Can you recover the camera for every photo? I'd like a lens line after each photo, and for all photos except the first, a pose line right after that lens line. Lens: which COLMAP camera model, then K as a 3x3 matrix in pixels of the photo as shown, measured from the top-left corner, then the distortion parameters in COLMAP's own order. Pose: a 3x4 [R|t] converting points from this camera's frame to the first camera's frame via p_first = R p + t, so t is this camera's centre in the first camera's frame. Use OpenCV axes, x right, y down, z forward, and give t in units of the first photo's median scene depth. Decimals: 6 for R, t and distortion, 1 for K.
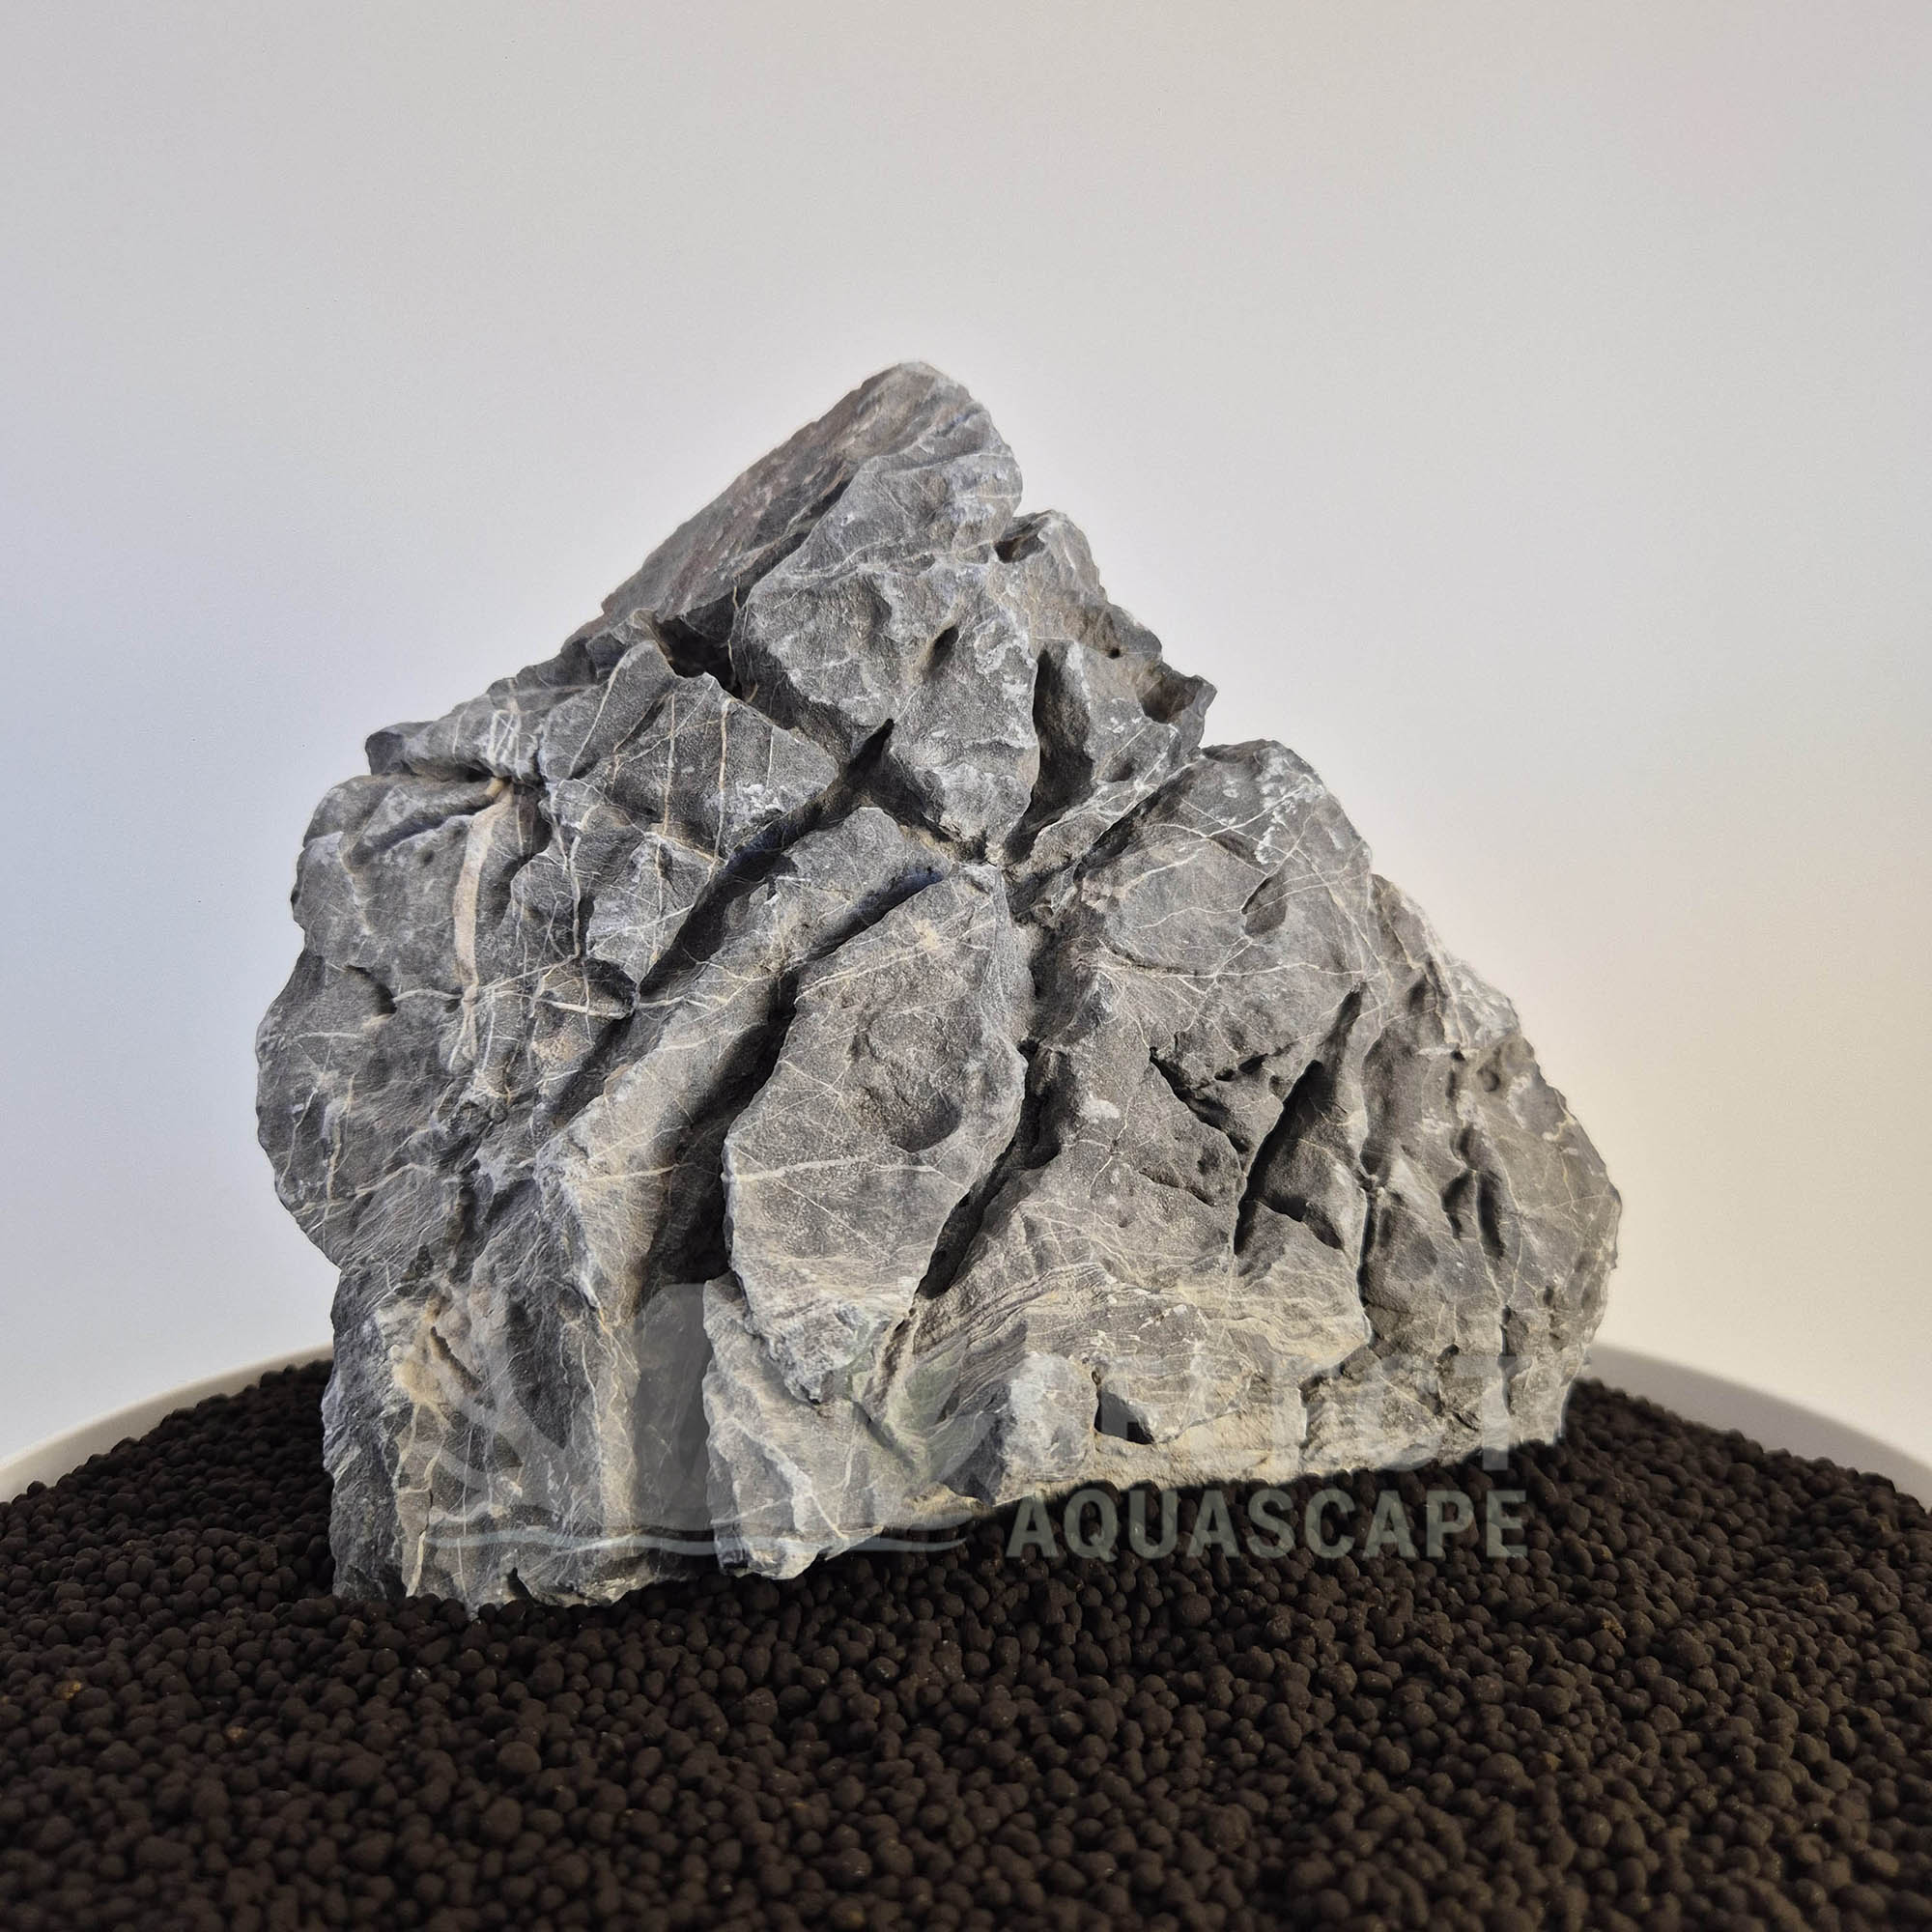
lens RADIAL K [[1797.4, 0, 957.7], [0, 1797.4, 931.5], [0, 0, 1]] dist [0.045454, -0.084978]
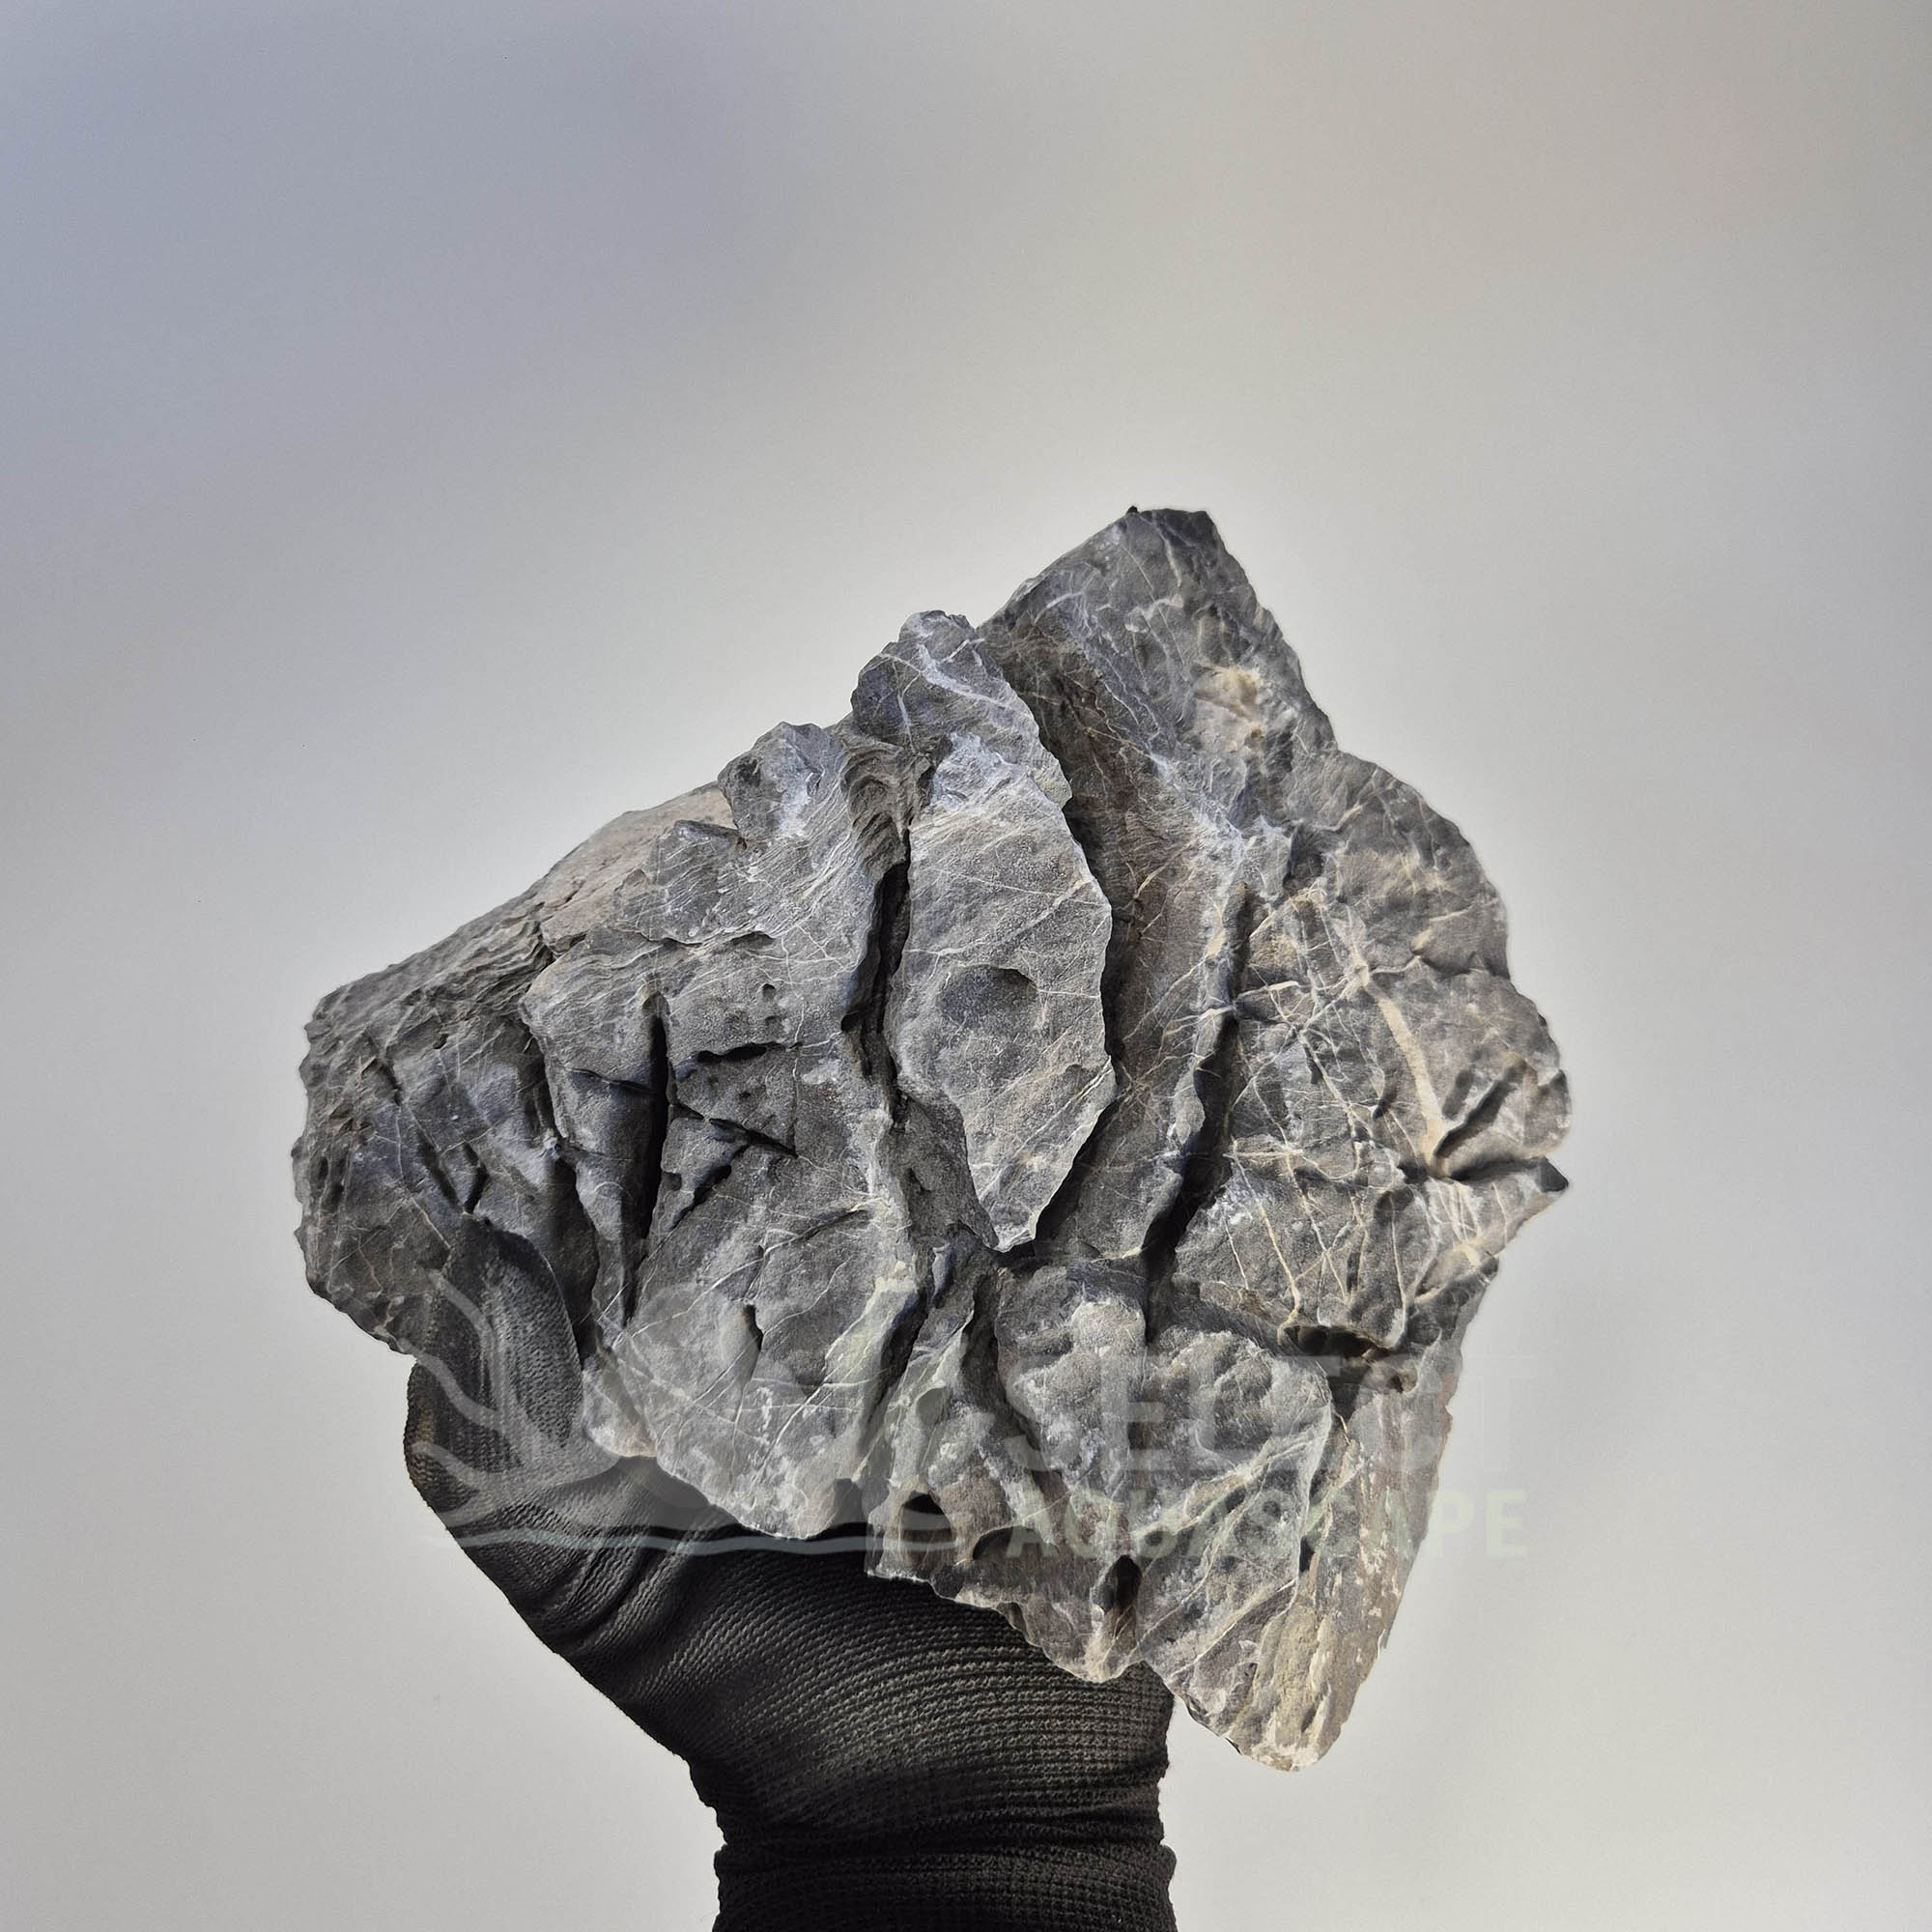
lens RADIAL K [[1797.4, 0, 957.7], [0, 1797.4, 931.5], [0, 0, 1]] dist [0.045454, -0.084978]
pose [[-0.906021, 0.372901, -0.200177, 0.180613], [-0.423008, -0.813261, 0.399587, -0.288471], [-0.013790, 0.446711, 0.894572, -0.028977]]
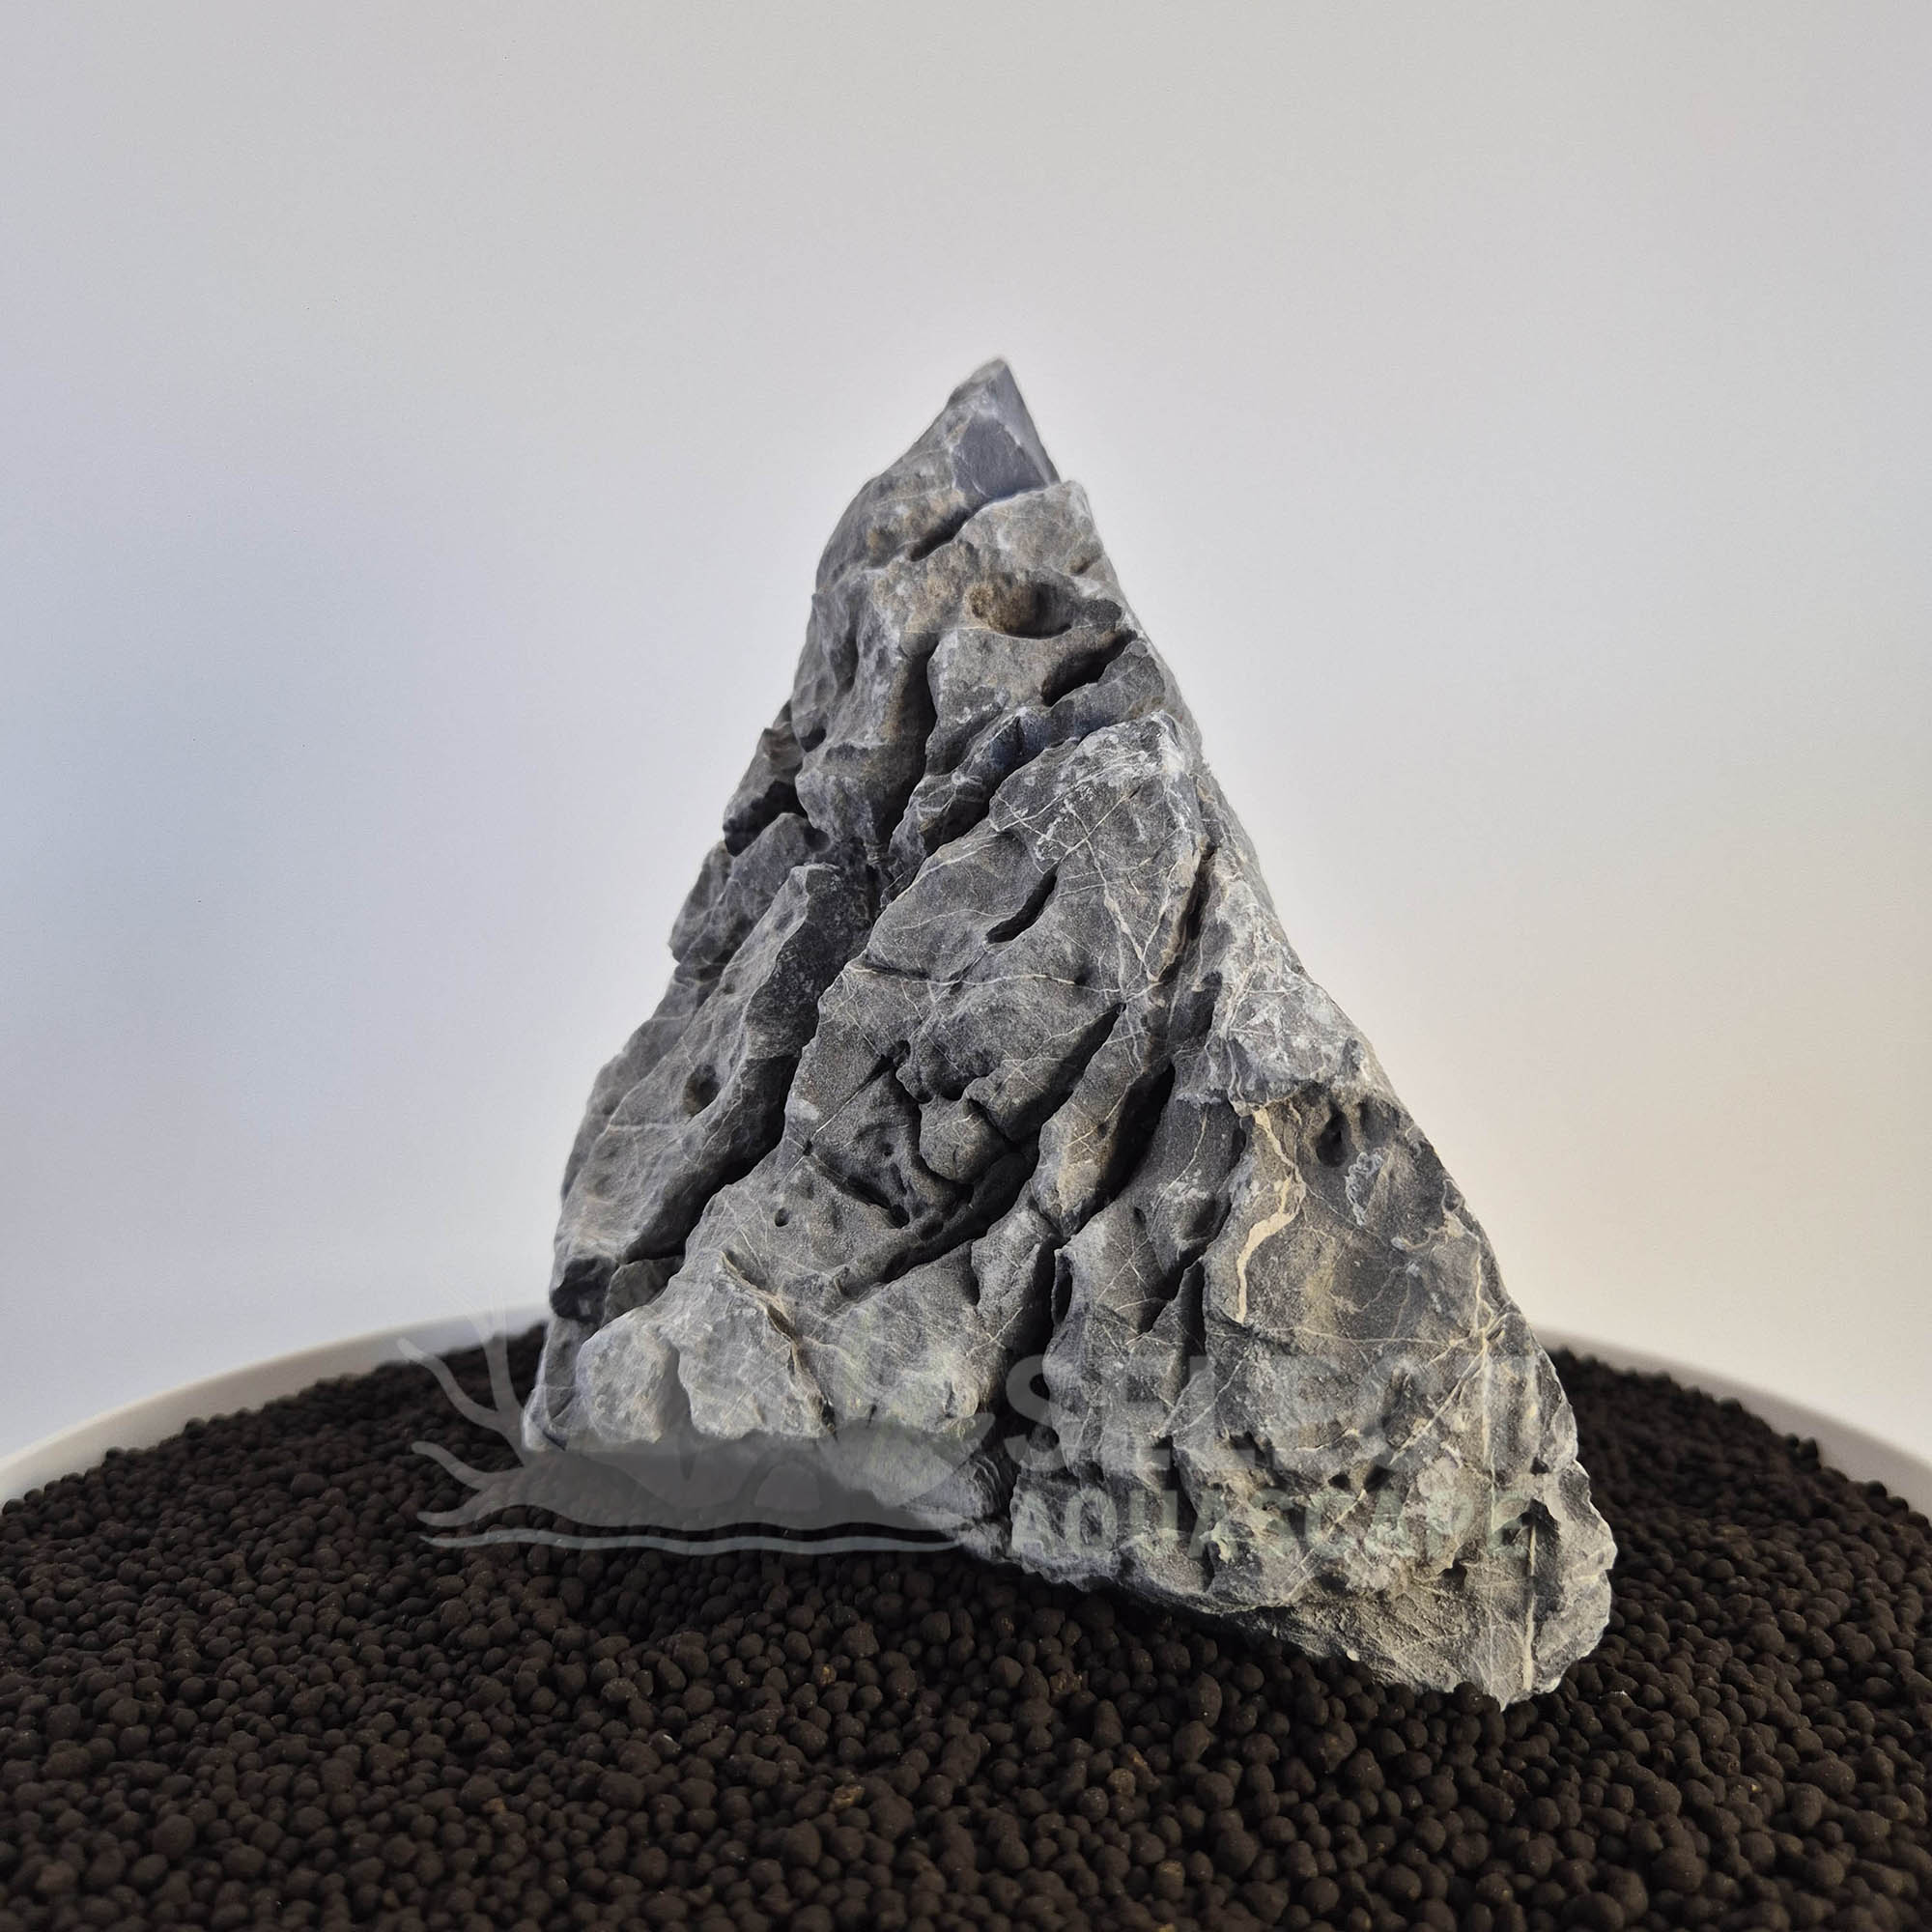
lens RADIAL K [[1797.4, 0, 957.7], [0, 1797.4, 931.5], [0, 0, 1]] dist [0.045454, -0.084978]
pose [[0.476978, 0.023605, -0.878598, 0.937460], [-0.021226, 0.999657, 0.015334, -0.015960], [0.878659, 0.011335, 0.477315, 0.560108]]
